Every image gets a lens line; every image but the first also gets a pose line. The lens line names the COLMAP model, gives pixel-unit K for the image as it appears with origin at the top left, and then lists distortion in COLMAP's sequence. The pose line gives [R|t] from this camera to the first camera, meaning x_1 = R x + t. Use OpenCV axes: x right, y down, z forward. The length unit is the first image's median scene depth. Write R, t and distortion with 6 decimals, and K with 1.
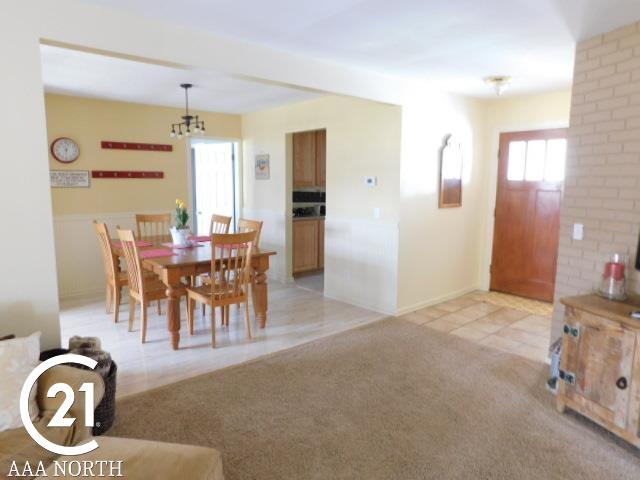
lens RADIAL K [[428.4, 0, 318.9], [0, 428.4, 240.0], [0, 0, 1]] dist [-0.037572, 0.026582]
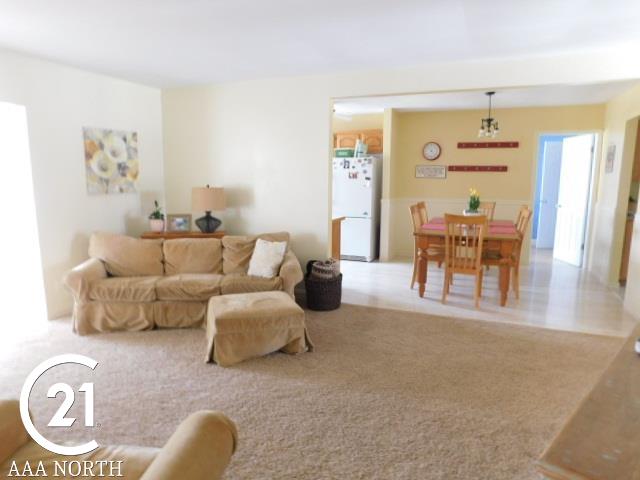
lens RADIAL K [[428.4, 0, 320.9], [0, 428.4, 241.2], [0, 0, 1]] dist [-0.037572, 0.026582]
pose [[0.459124, 0.138108, -0.877571, 0.519608], [-0.123039, 0.988207, 0.091148, -0.003456], [0.879810, 0.066127, 0.470703, 0.045903]]
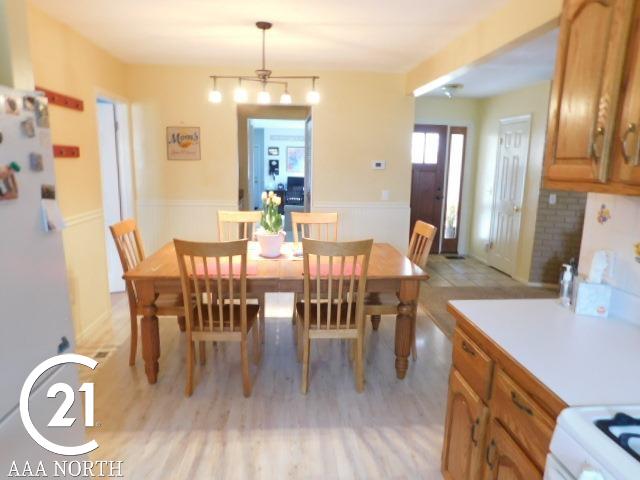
lens RADIAL K [[428.4, 0, 318.5], [0, 428.4, 240.0], [0, 0, 1]] dist [-0.037572, 0.026582]
pose [[0.582824, -0.144828, 0.799588, -0.777724], [0.096353, 0.989364, 0.108970, -0.080830], [-0.806866, 0.013533, 0.590580, 0.484371]]
